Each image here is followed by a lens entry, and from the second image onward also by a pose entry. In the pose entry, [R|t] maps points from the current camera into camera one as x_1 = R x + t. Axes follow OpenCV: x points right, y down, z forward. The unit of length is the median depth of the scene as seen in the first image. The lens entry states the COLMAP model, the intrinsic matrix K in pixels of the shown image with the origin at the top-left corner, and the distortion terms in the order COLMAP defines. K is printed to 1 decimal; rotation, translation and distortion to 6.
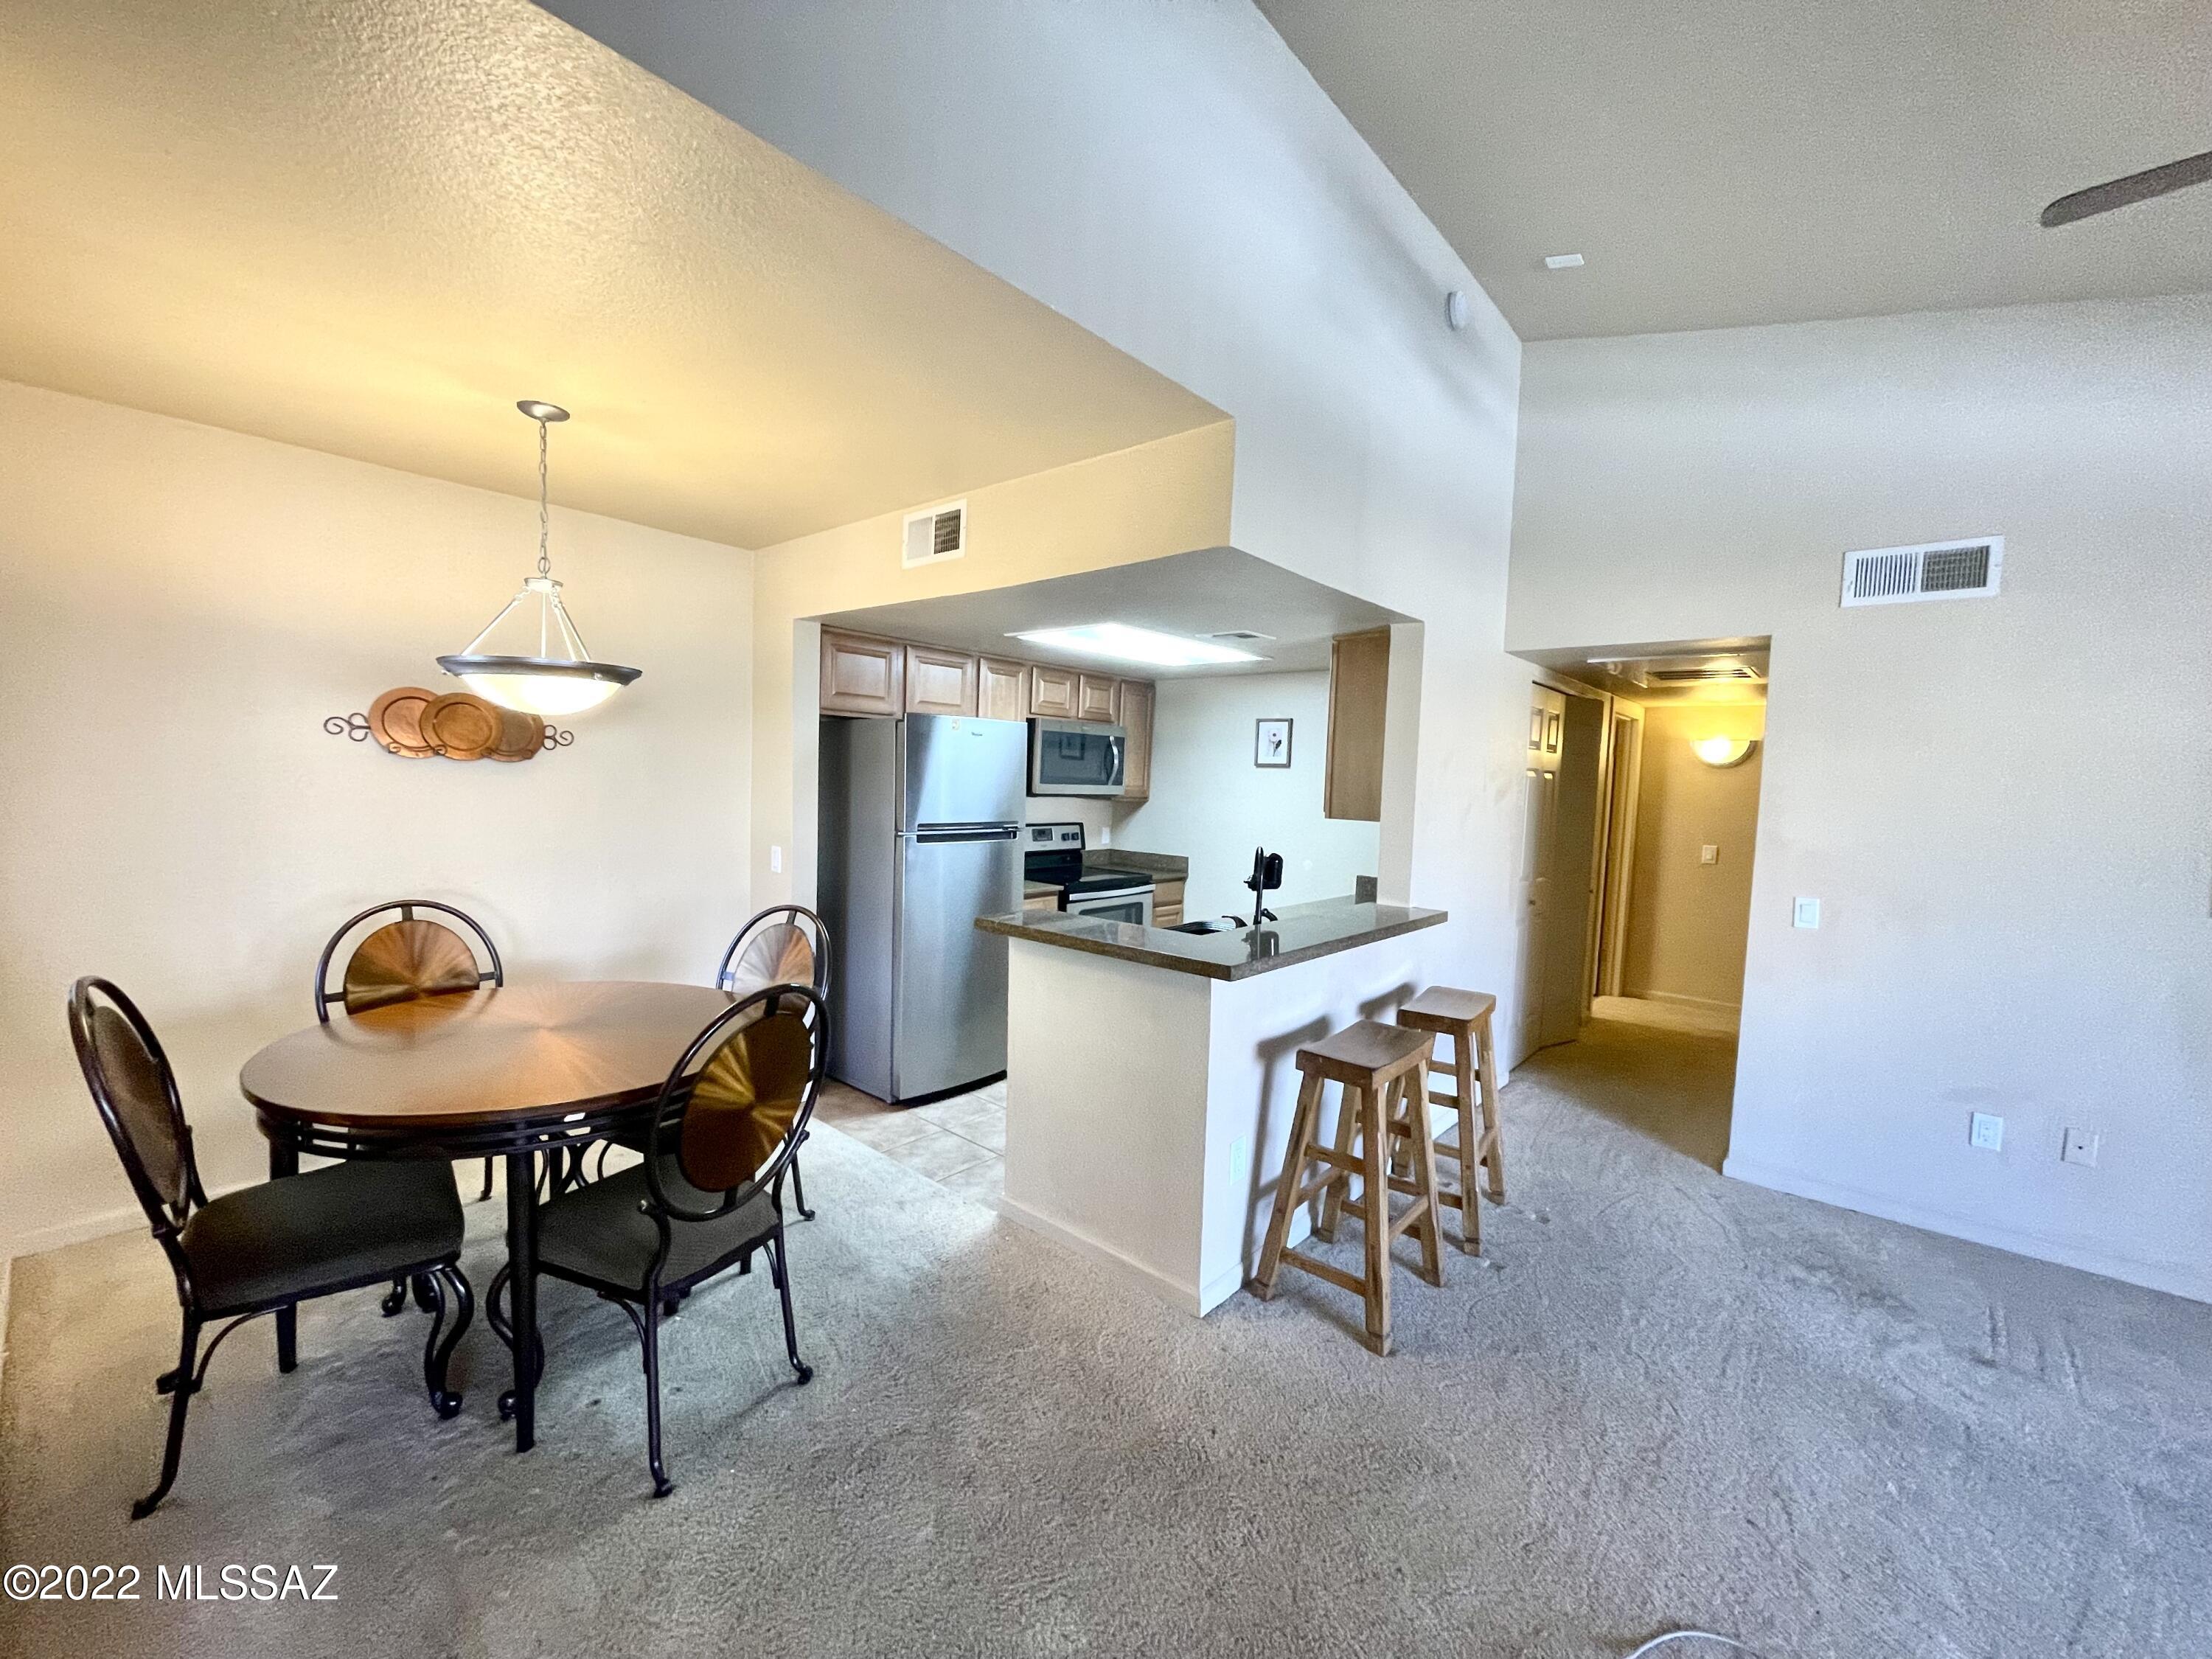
lens RADIAL K [[903.6, 0, 1098.2], [0, 903.6, 834.8], [0, 0, 1]] dist [-0.000967, 0.000149]
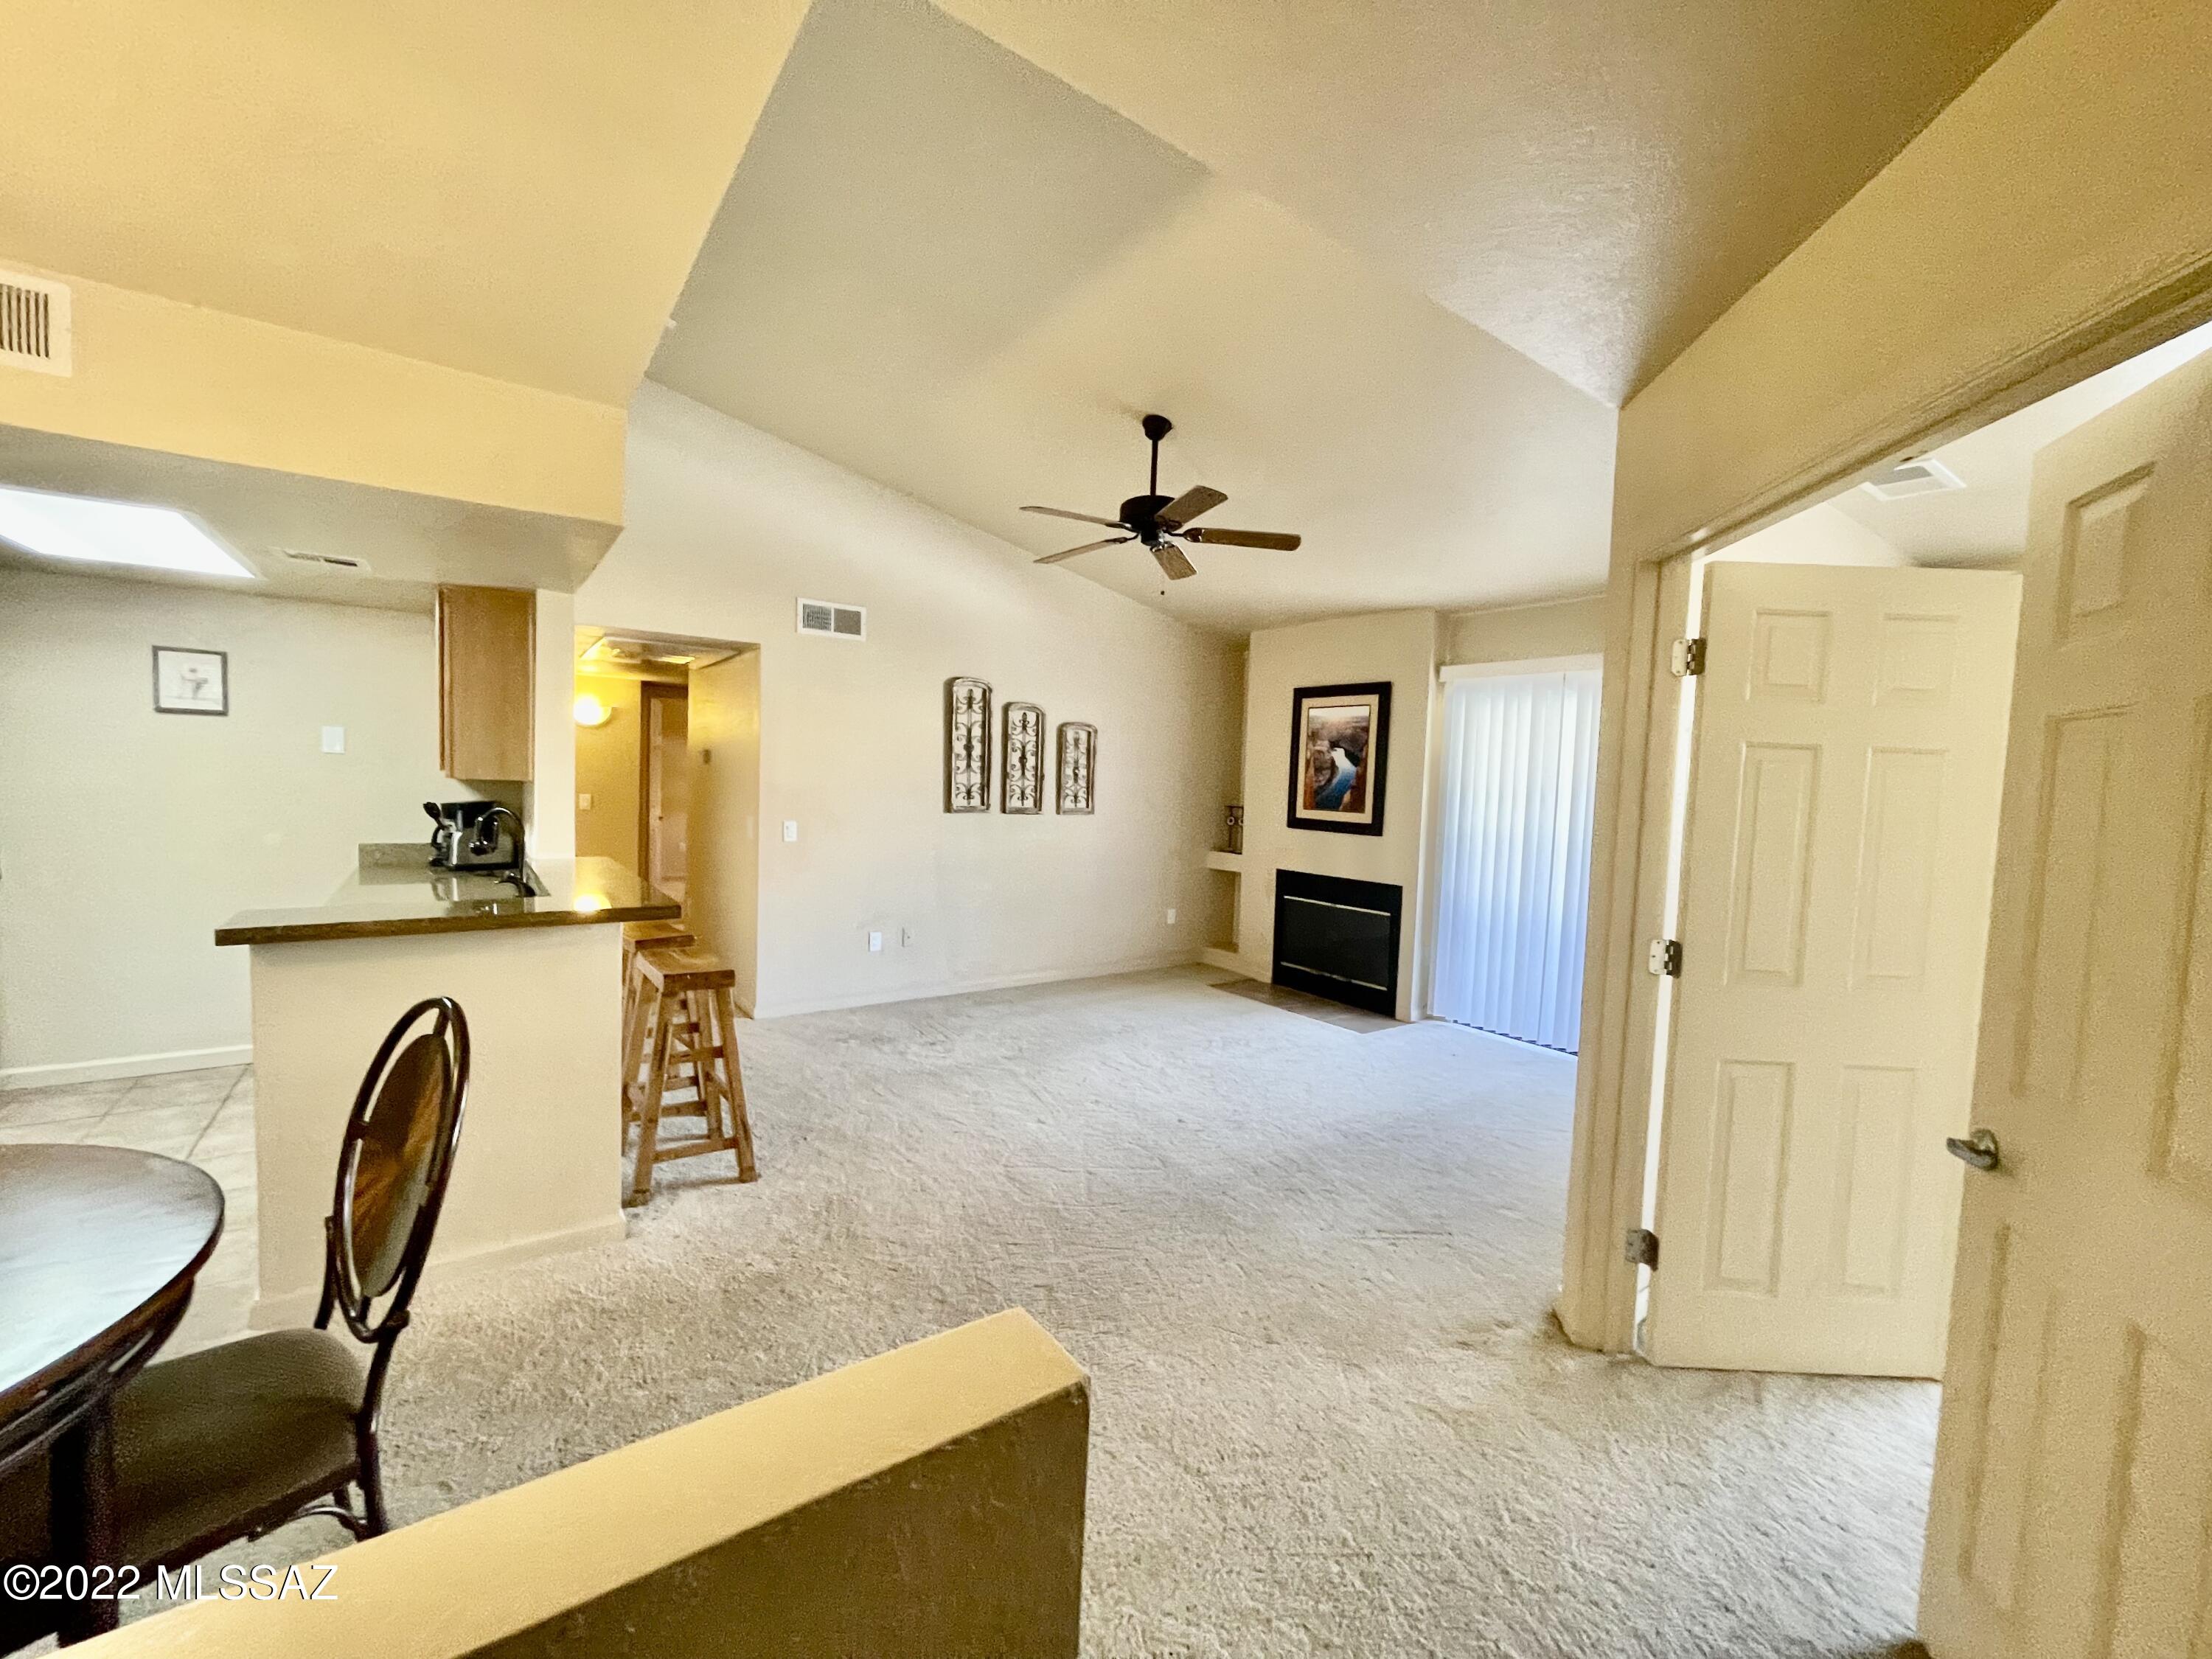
lens RADIAL K [[903.6, 0, 1098.9], [0, 903.6, 837.0], [0, 0, 1]] dist [-0.000967, 0.000149]
pose [[0.216635, -0.090297, 0.972068, -0.414379], [0.035484, 0.995784, 0.084592, -0.009960], [-0.975608, 0.016167, 0.218926, 0.105373]]
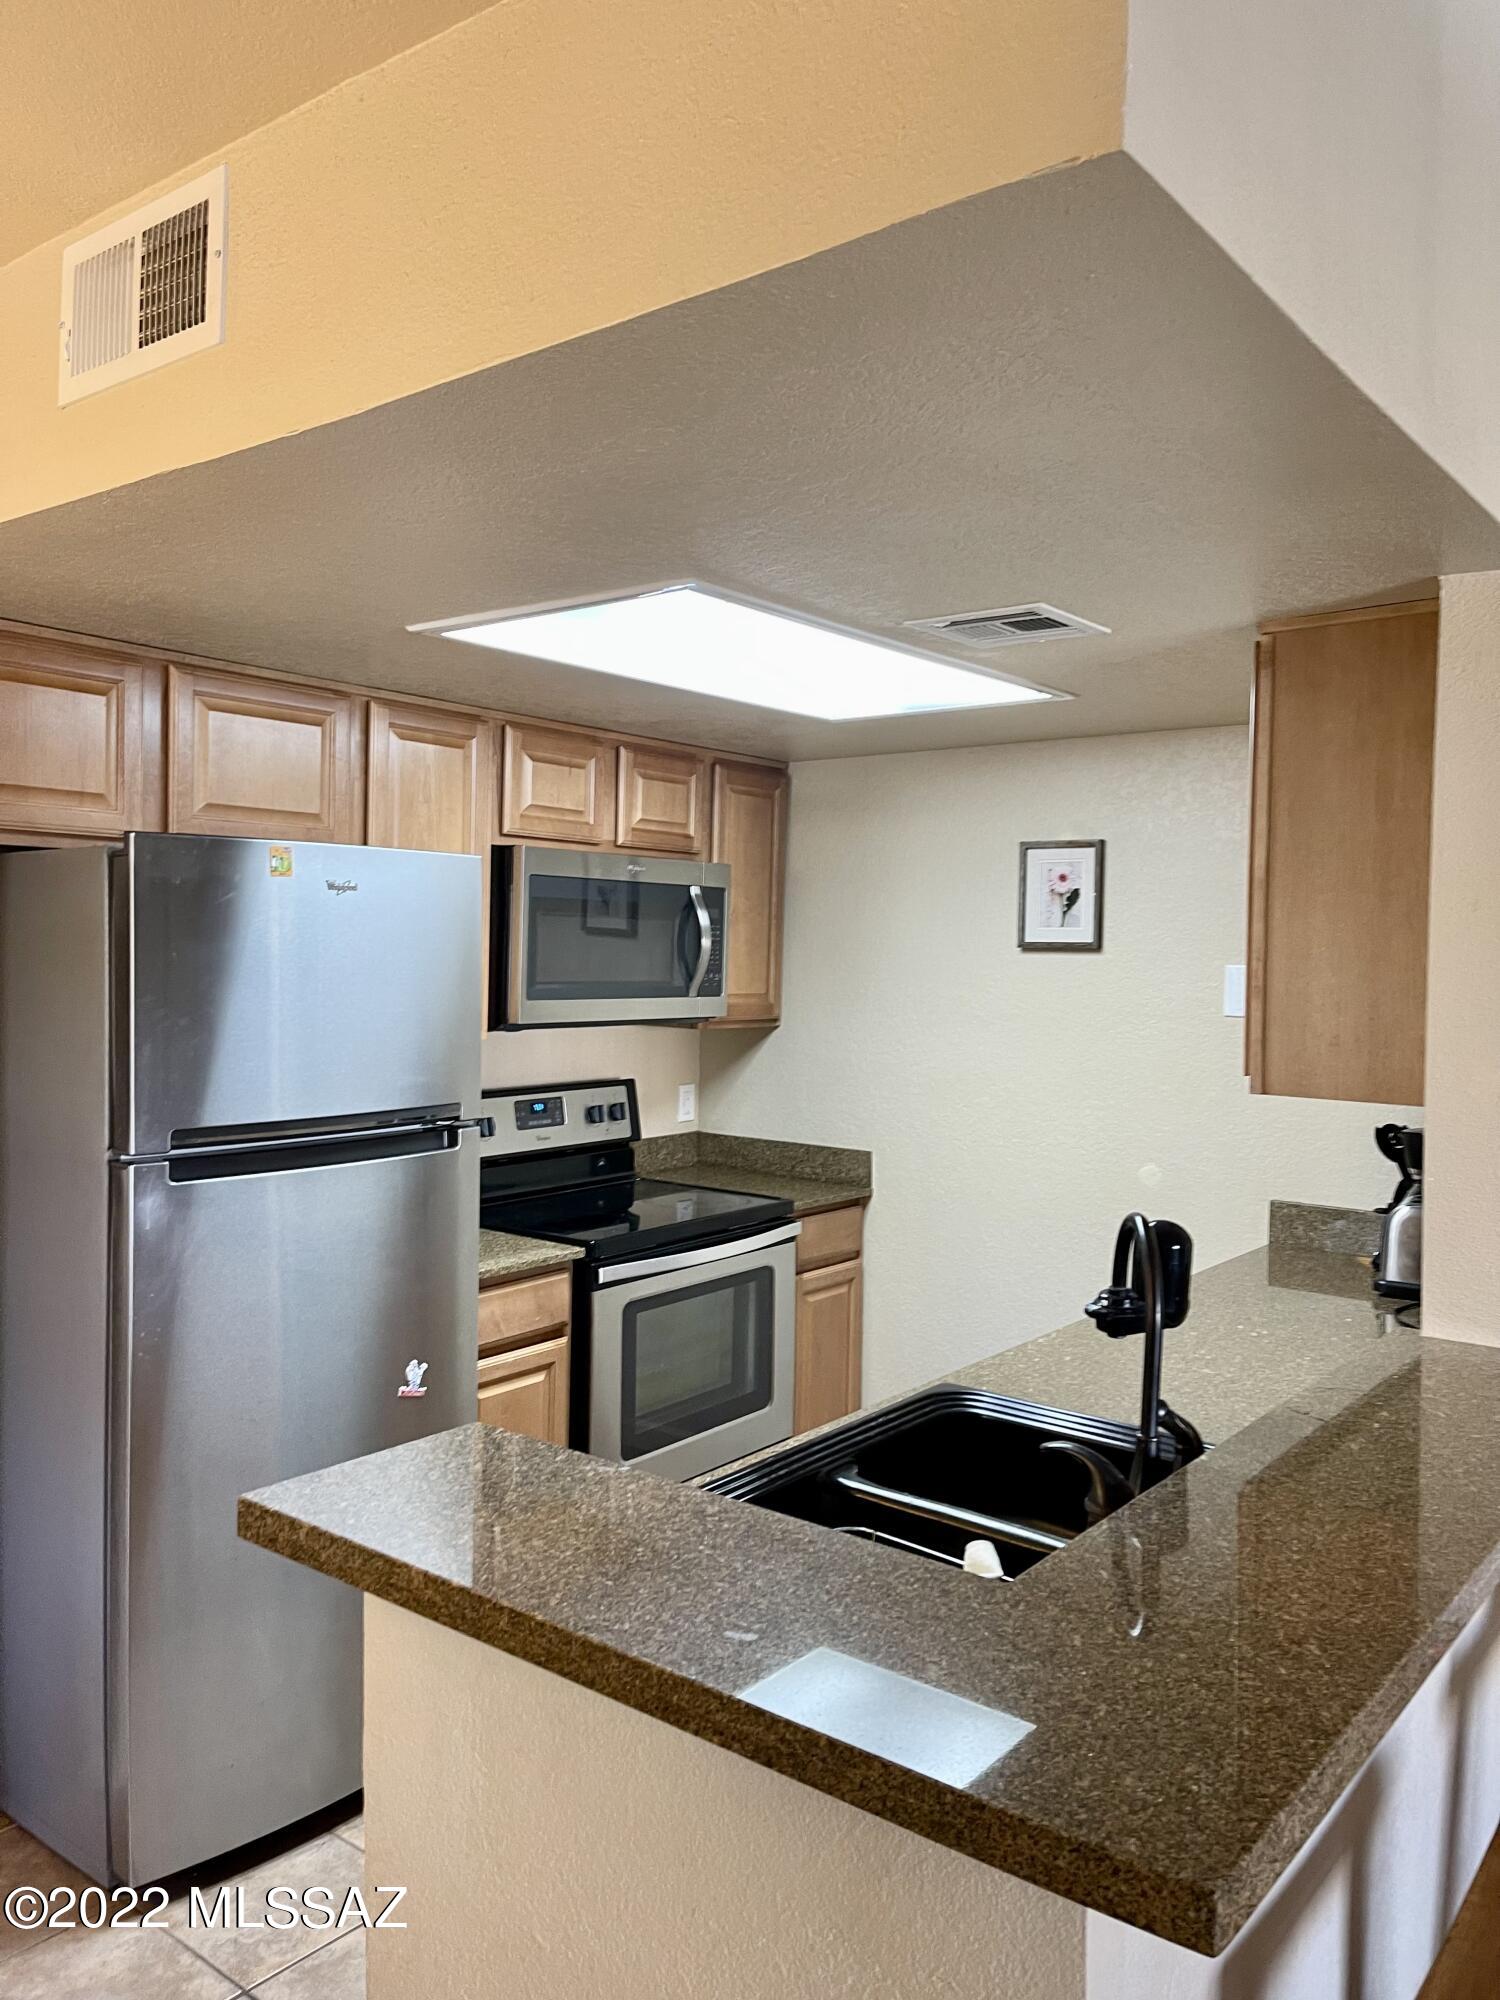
lens RADIAL K [[1529.1, 0, 756.6], [0, 1529.1, 991.4], [0, 0, 1]] dist [-0.004376, 0.000697]
pose [[0.998666, -0.017135, 0.048707, 0.008631], [0.018981, 0.999109, -0.037700, -0.031766], [-0.048017, 0.038574, 0.998101, 0.281523]]
